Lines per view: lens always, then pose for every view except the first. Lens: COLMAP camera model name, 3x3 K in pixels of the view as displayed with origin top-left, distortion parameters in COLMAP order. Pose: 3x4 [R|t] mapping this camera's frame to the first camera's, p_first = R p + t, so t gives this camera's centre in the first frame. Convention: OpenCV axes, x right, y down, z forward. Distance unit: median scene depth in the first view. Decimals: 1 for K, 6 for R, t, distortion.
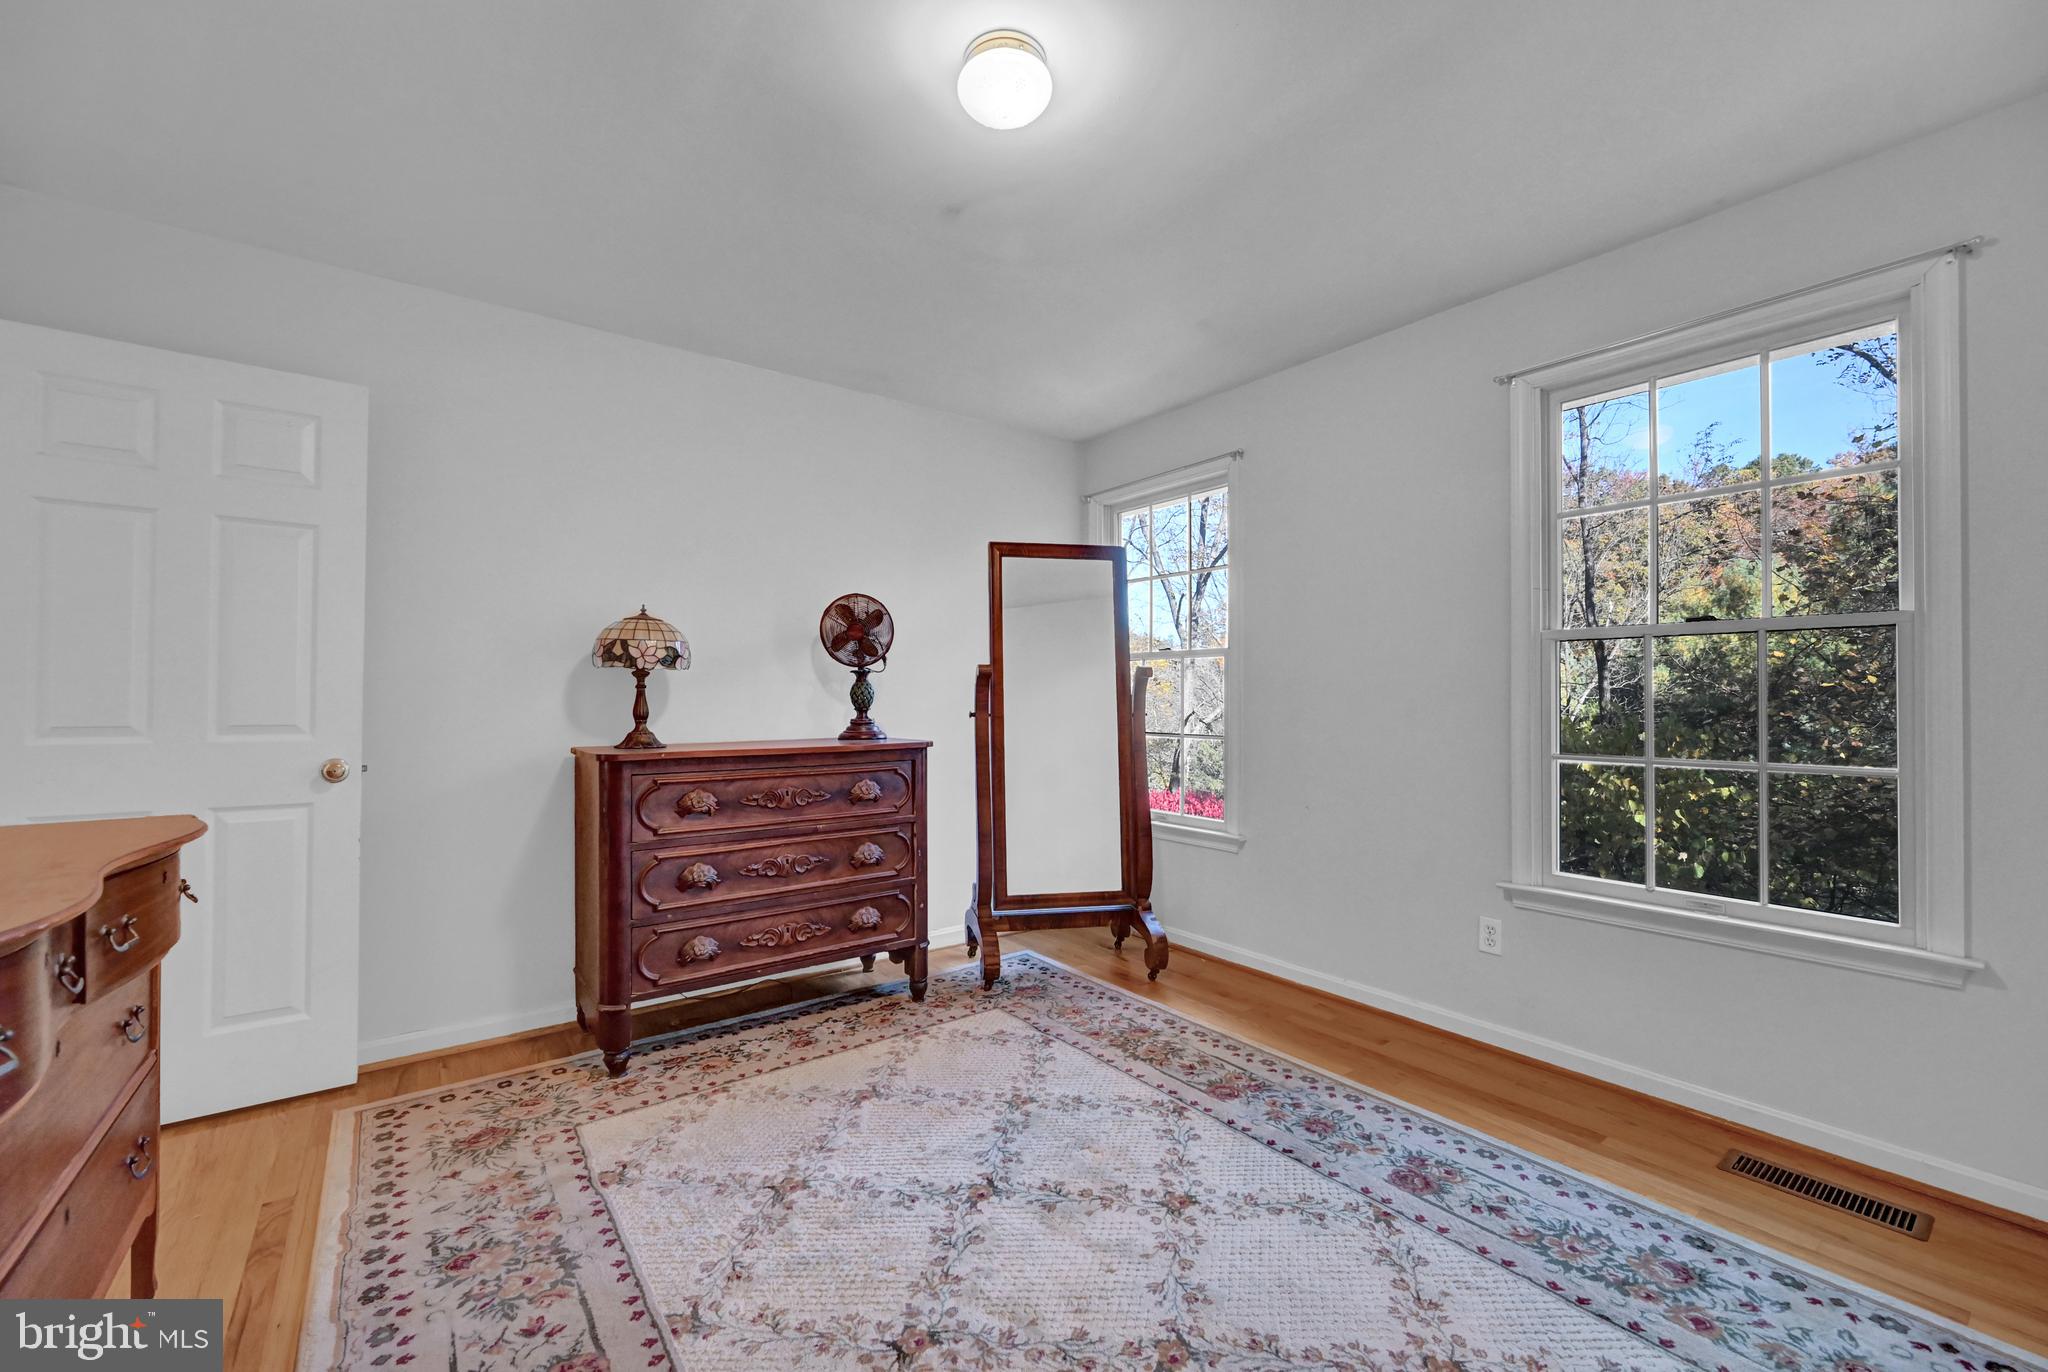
lens RADIAL K [[836.0, 0, 1032.3], [0, 836.0, 686.7], [0, 0, 1]] dist [-0.002946, -0.000507]
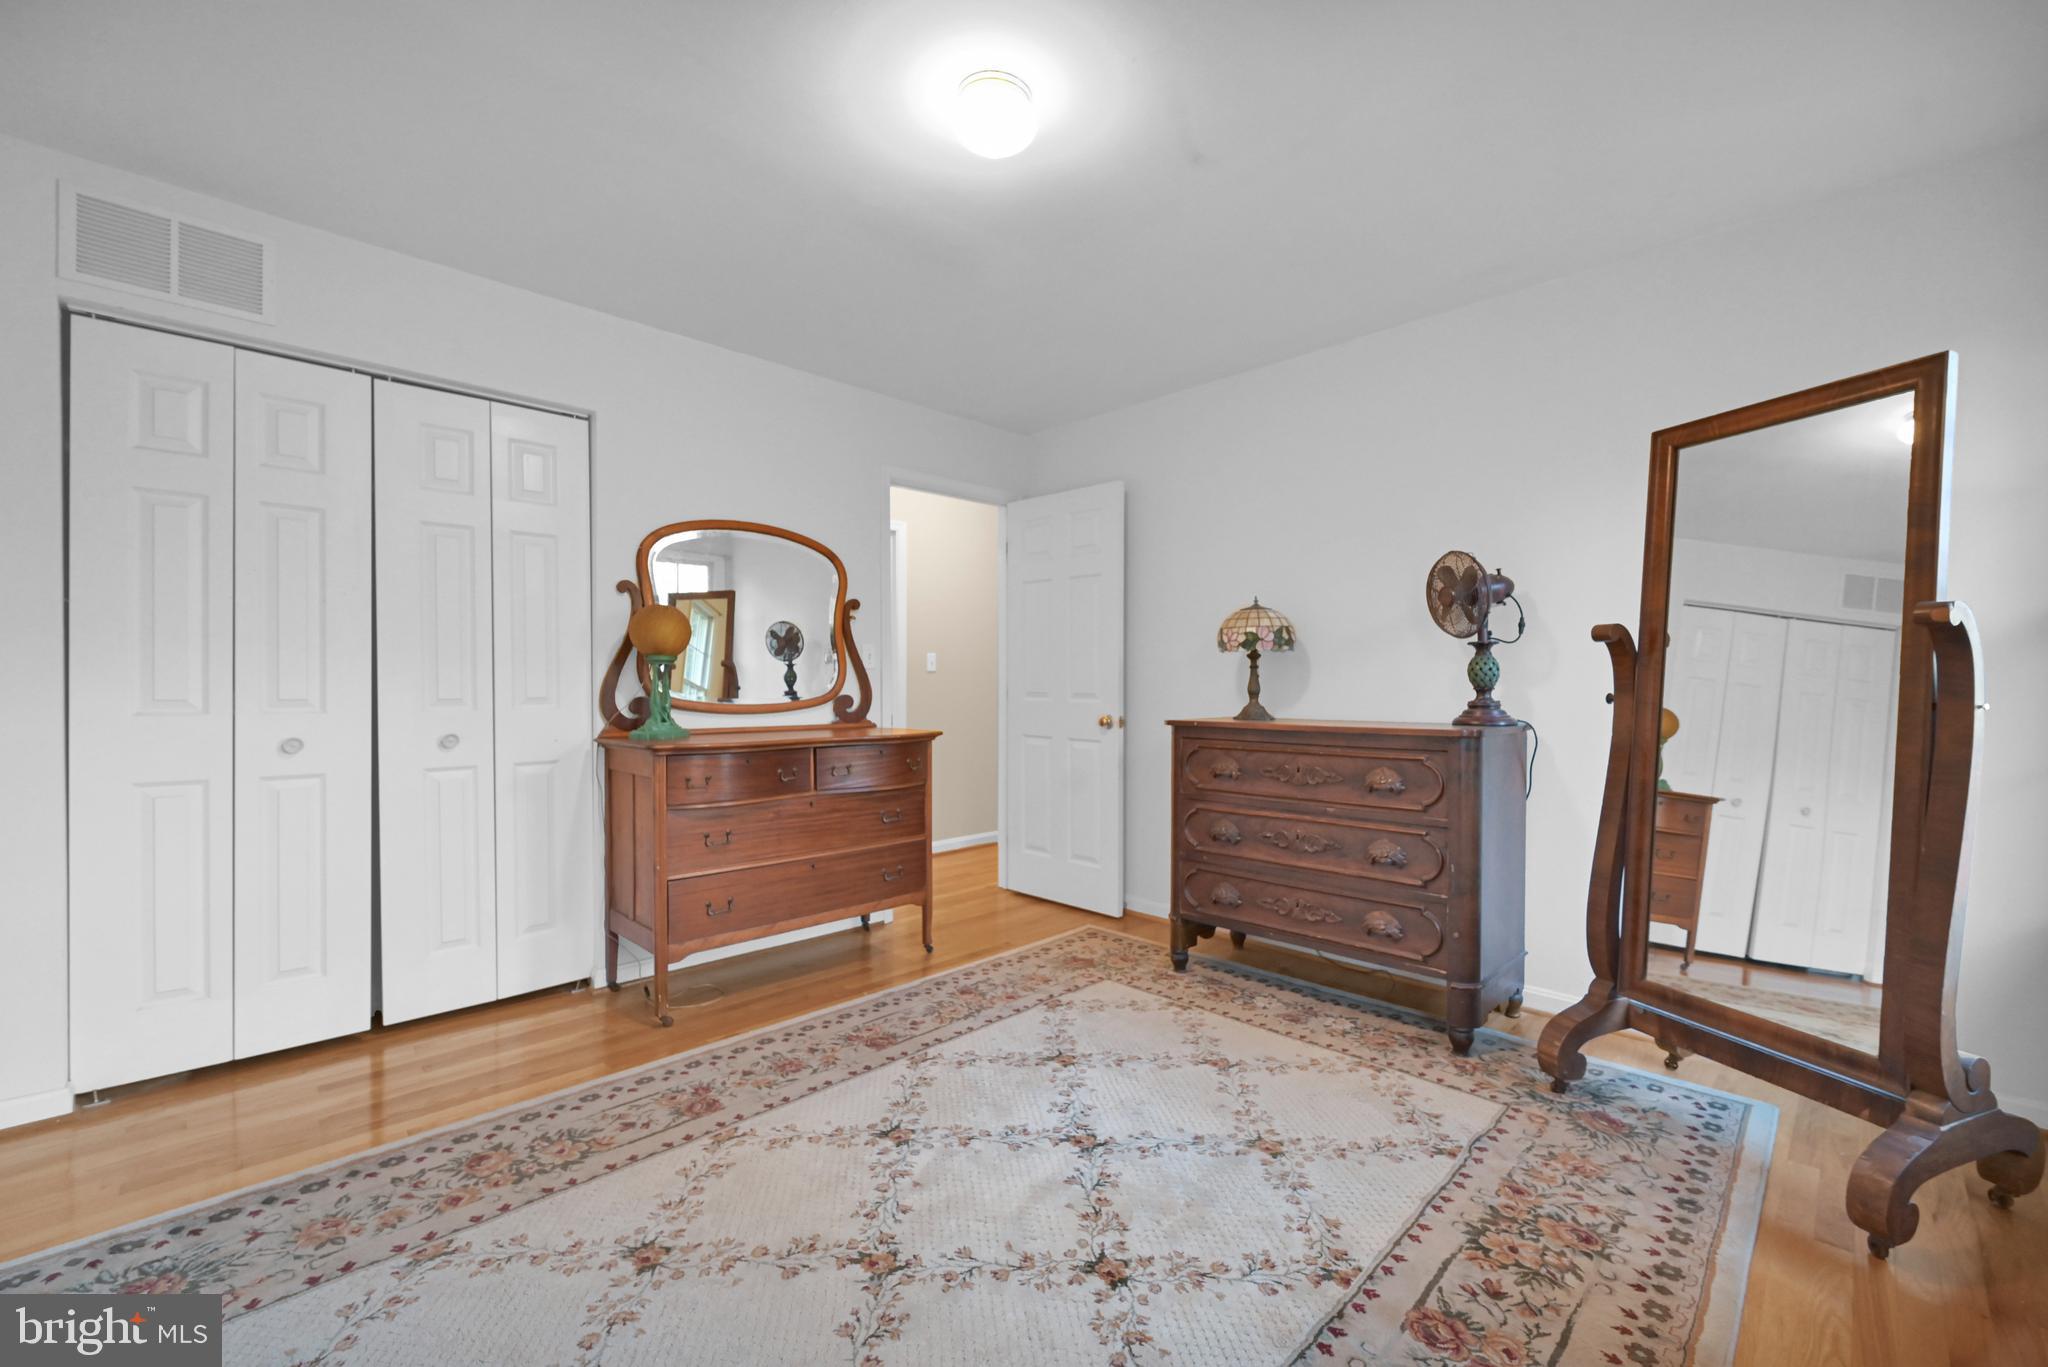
lens RADIAL K [[836.0, 0, 1032.3], [0, 836.0, 684.2], [0, 0, 1]] dist [-0.002946, -0.000507]
pose [[0.133733, 0.001509, -0.991016, 0.689046], [0.013012, 0.999910, 0.003279, 0.017195], [0.990932, -0.013333, 0.133702, 0.568092]]
